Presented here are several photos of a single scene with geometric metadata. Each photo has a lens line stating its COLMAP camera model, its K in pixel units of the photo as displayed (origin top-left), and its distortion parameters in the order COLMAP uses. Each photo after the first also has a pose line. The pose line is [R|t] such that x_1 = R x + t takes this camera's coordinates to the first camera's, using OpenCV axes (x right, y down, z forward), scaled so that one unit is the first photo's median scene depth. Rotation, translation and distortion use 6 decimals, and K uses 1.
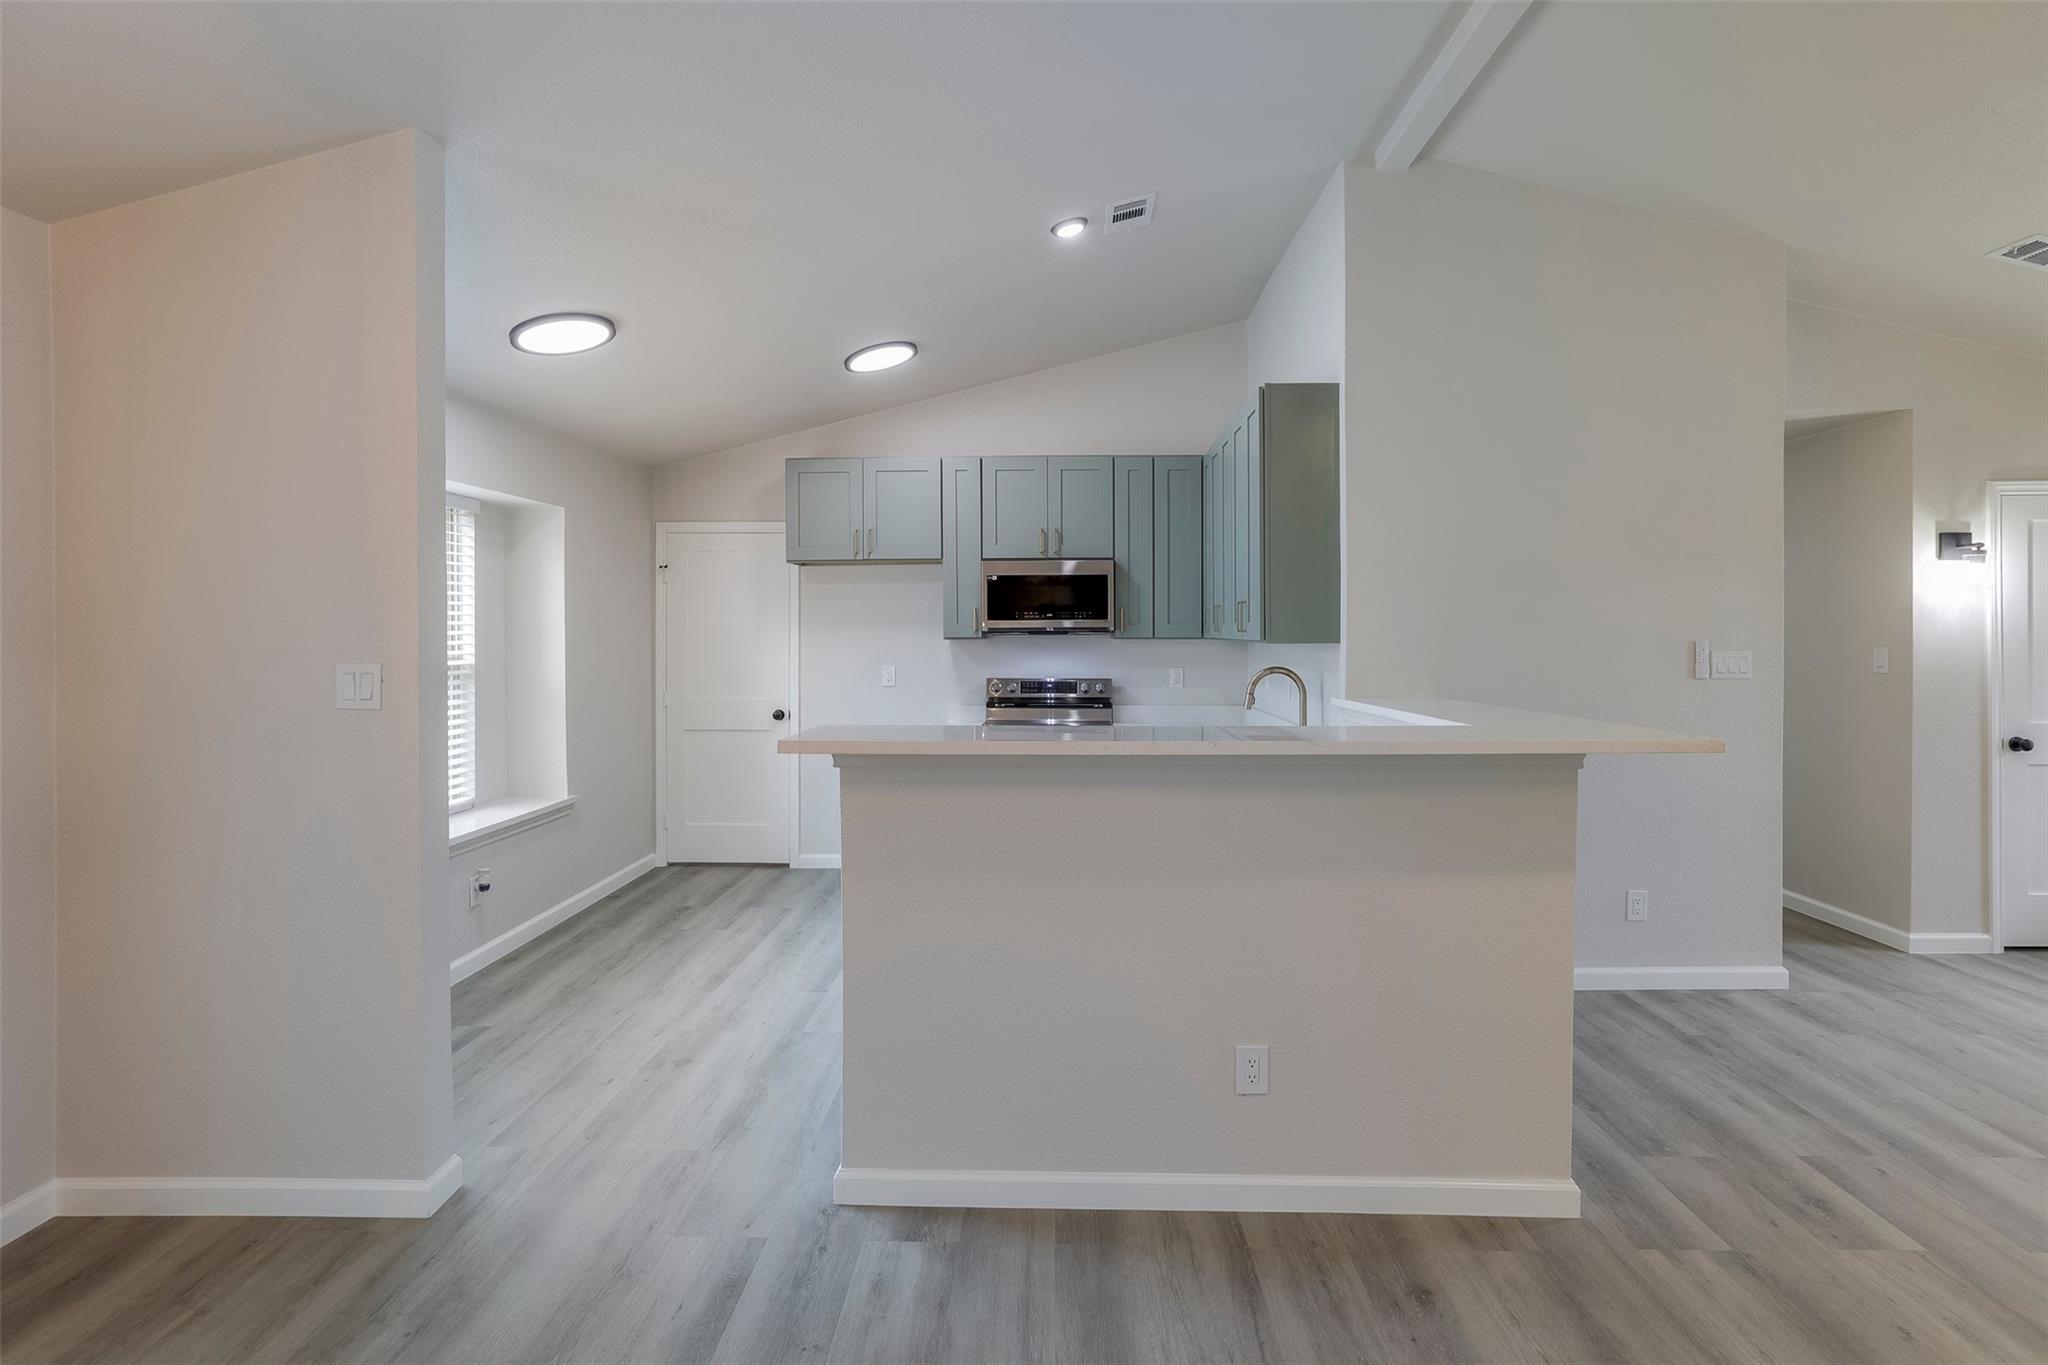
lens RADIAL K [[977.9, 0, 1046.3], [0, 977.9, 641.3], [0, 0, 1]] dist [-0.003440, -0.000427]
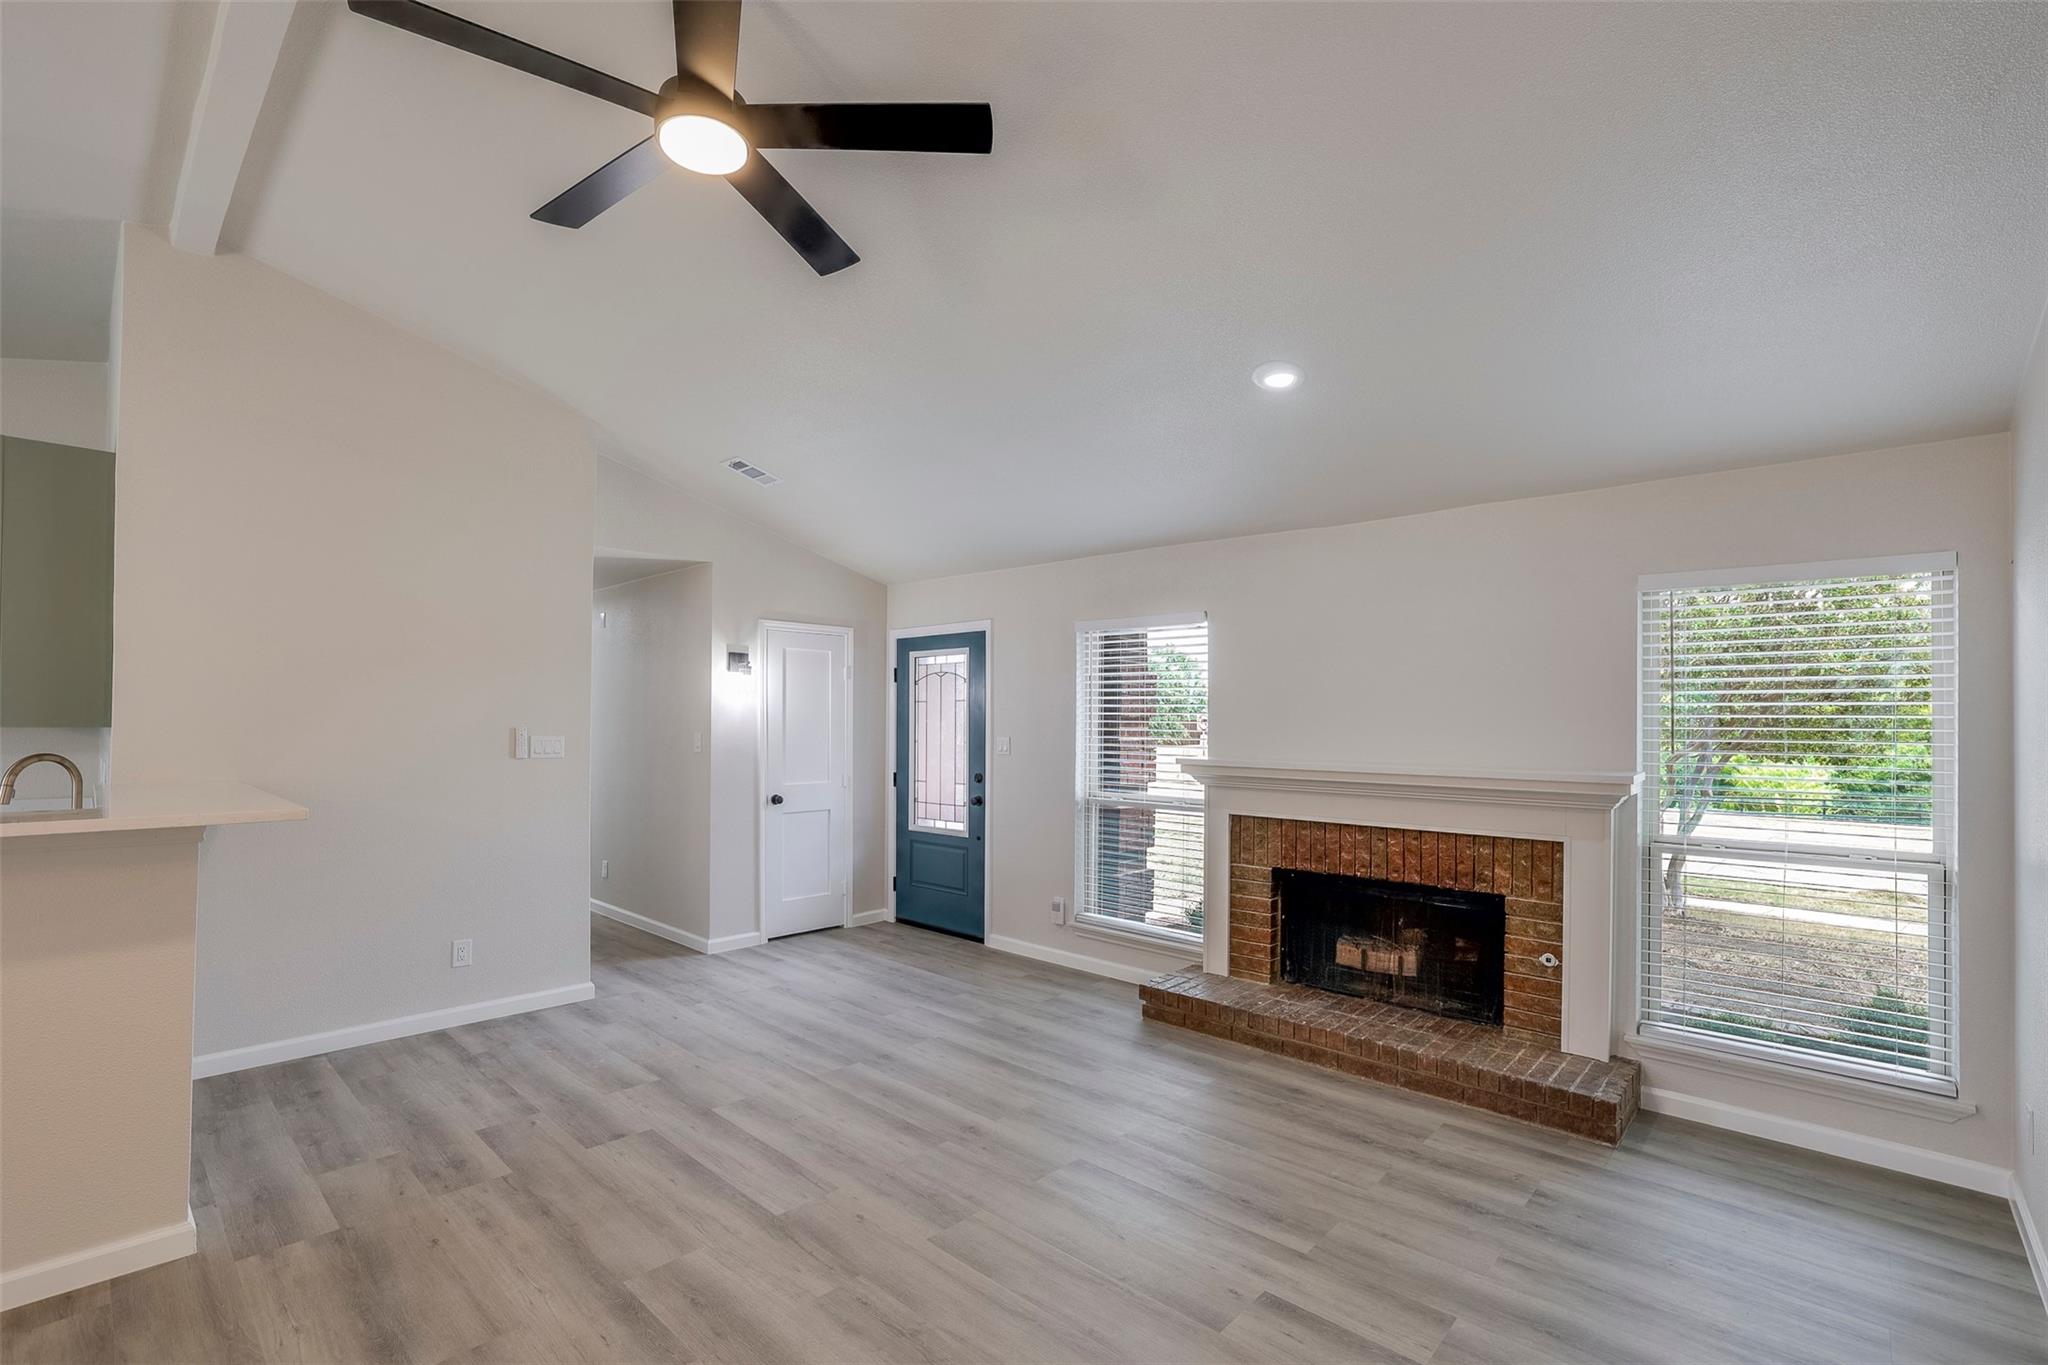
lens RADIAL K [[909.3, 0, 996.9], [0, 909.3, 720.1], [0, 0, 1]] dist [-0.029868, 0.008557]
pose [[0.683351, 0.012348, 0.729986, 0.252847], [-0.005705, 0.999917, -0.011573, -0.000278], [-0.730068, 0.003744, 0.683365, -0.205187]]
